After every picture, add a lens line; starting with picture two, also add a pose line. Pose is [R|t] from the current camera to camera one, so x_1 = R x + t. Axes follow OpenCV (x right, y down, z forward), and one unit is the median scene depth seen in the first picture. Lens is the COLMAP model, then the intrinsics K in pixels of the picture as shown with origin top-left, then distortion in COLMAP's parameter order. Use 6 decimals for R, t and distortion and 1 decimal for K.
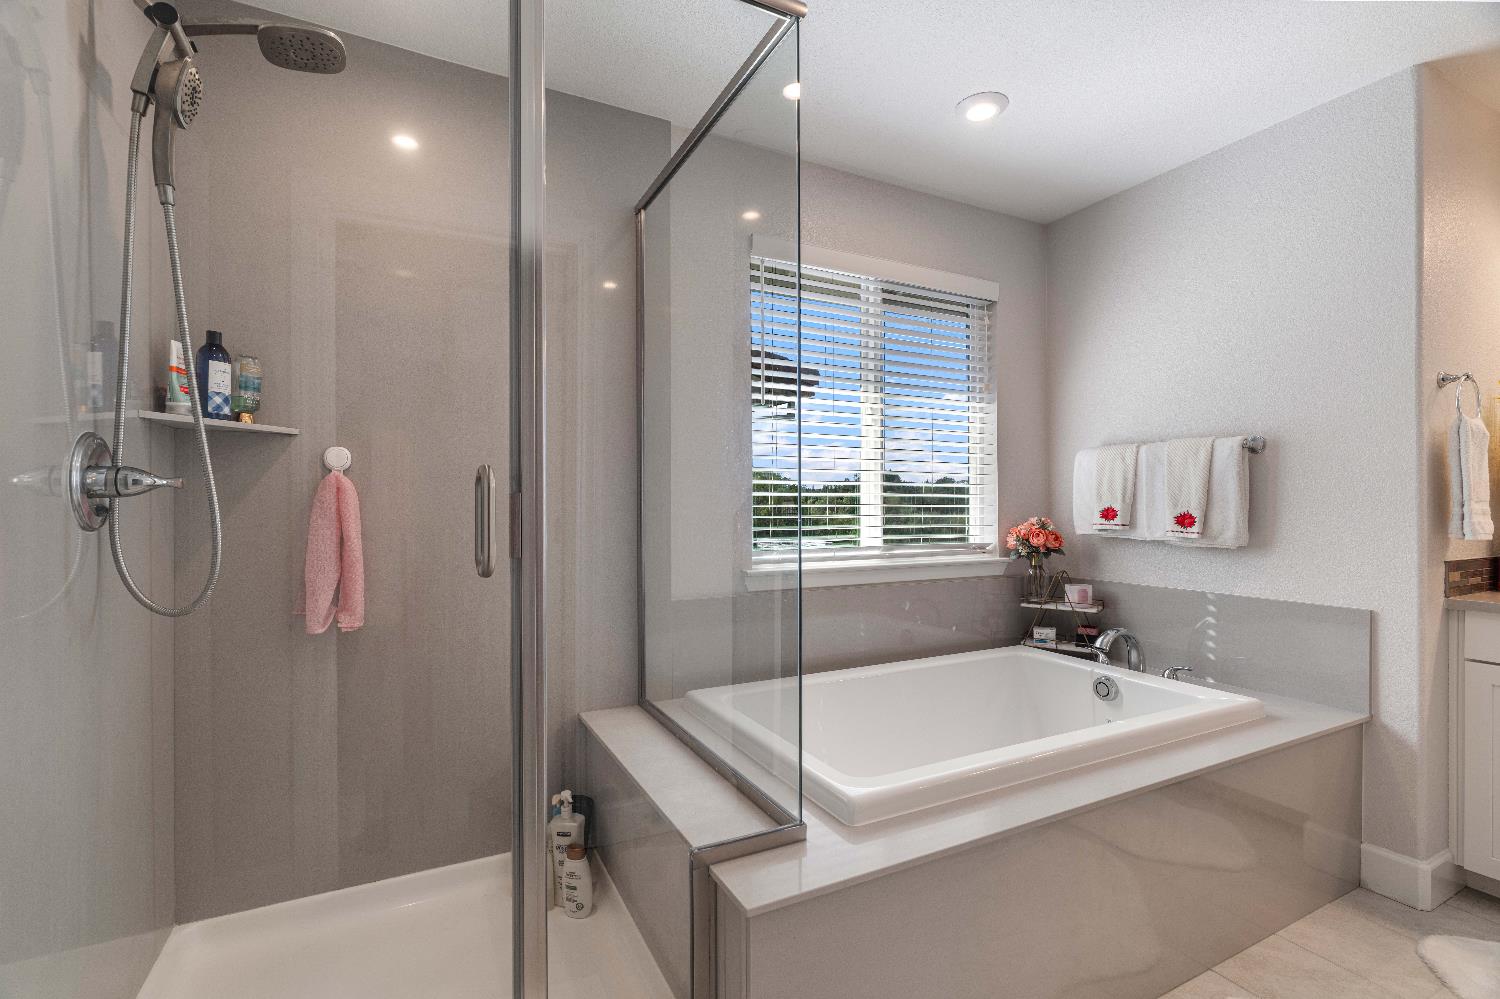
lens RADIAL K [[685.3, 0, 745.2], [0, 685.3, 501.3], [0, 0, 1]] dist [-0.000357, 0.000383]
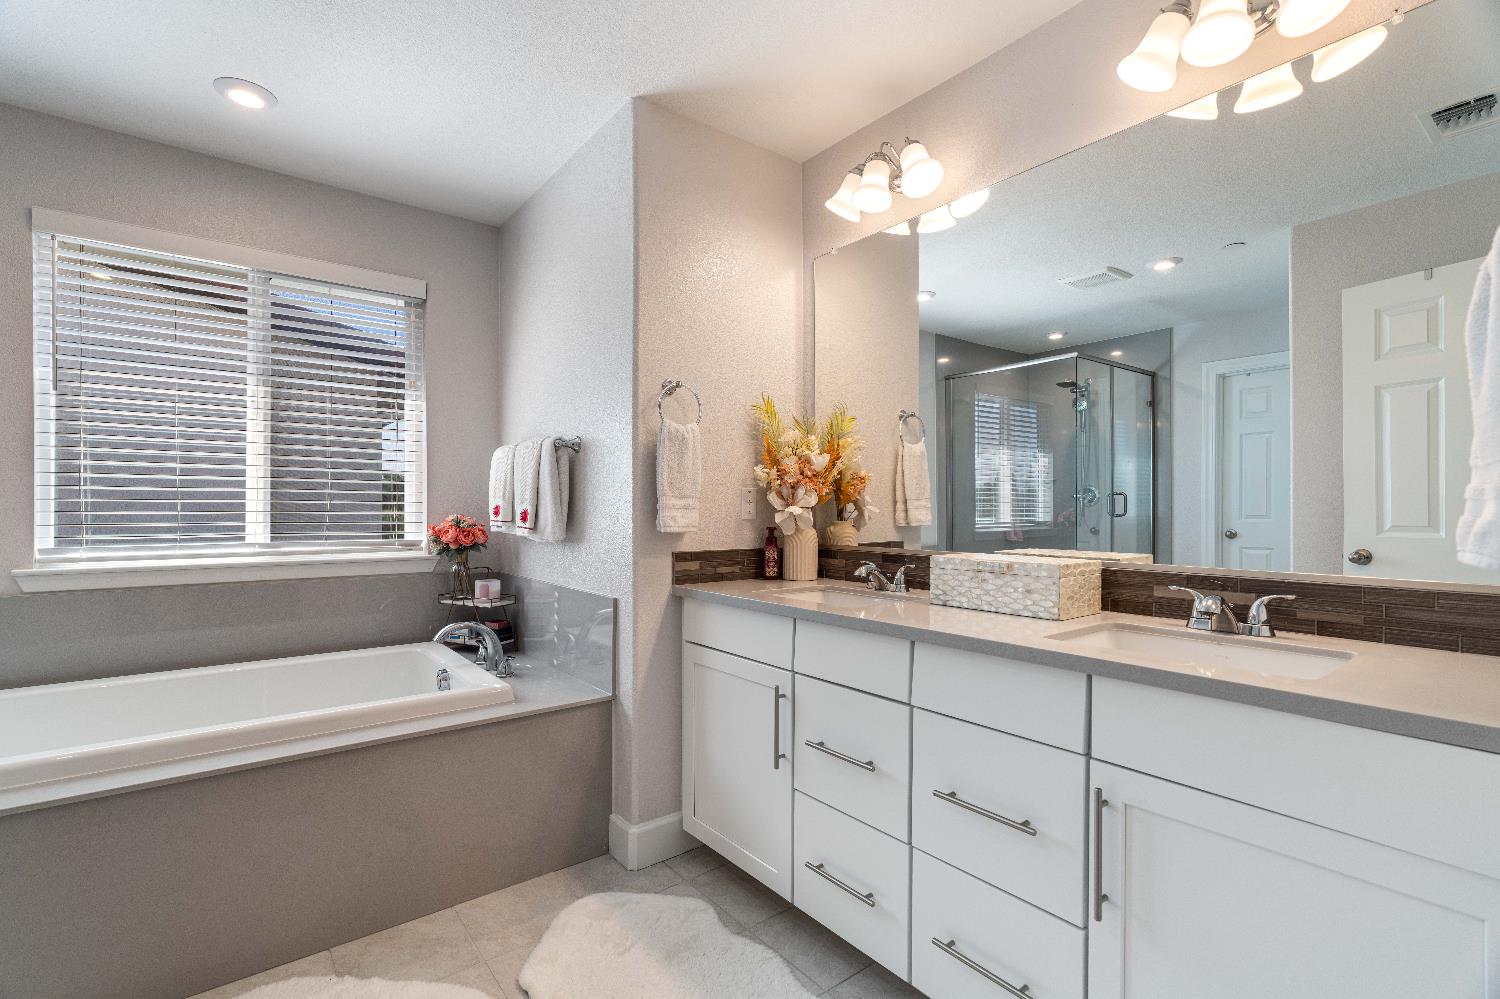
lens RADIAL K [[677.1, 0, 744.5], [0, 677.1, 508.8], [0, 0, 1]] dist [-0.003110, 0.000192]
pose [[0.982508, 0.004603, 0.186165, 0.727541], [-0.004954, 0.999987, 0.001420, 0.012513], [-0.186156, -0.002318, 0.982517, -0.072151]]
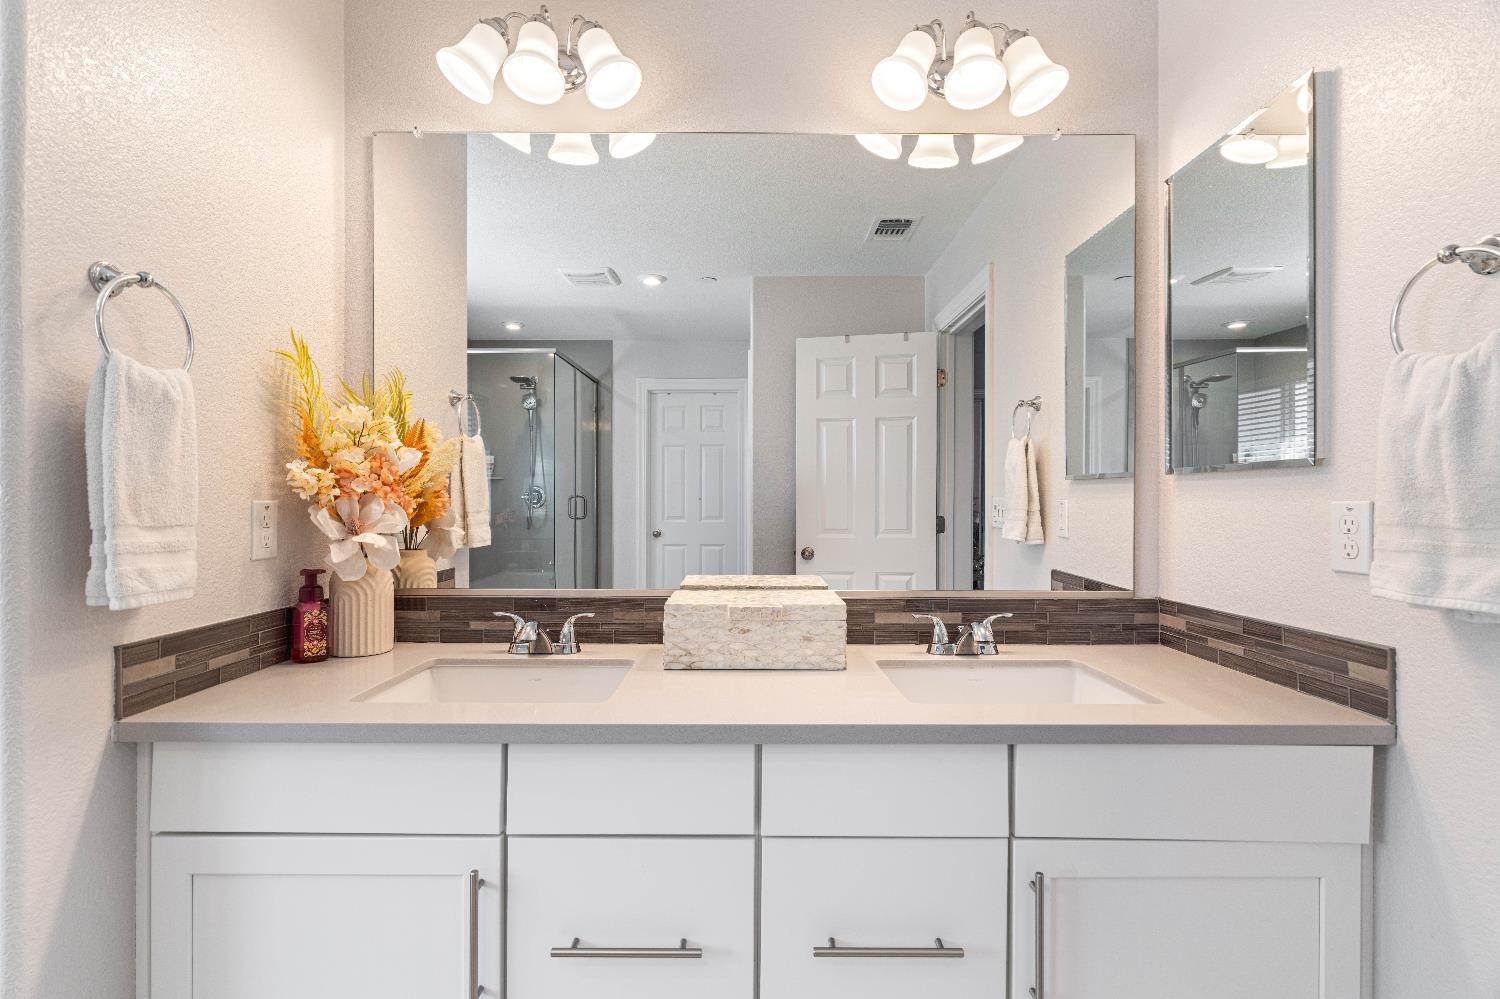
lens RADIAL K [[685.3, 0, 745.2], [0, 685.3, 501.3], [0, 0, 1]] dist [-0.000357, 0.000383]
pose [[0.456193, 0.004797, 0.889868, 0.613875], [-0.005723, 0.999981, -0.002457, -0.015270], [-0.889863, -0.003972, 0.456211, 0.286365]]
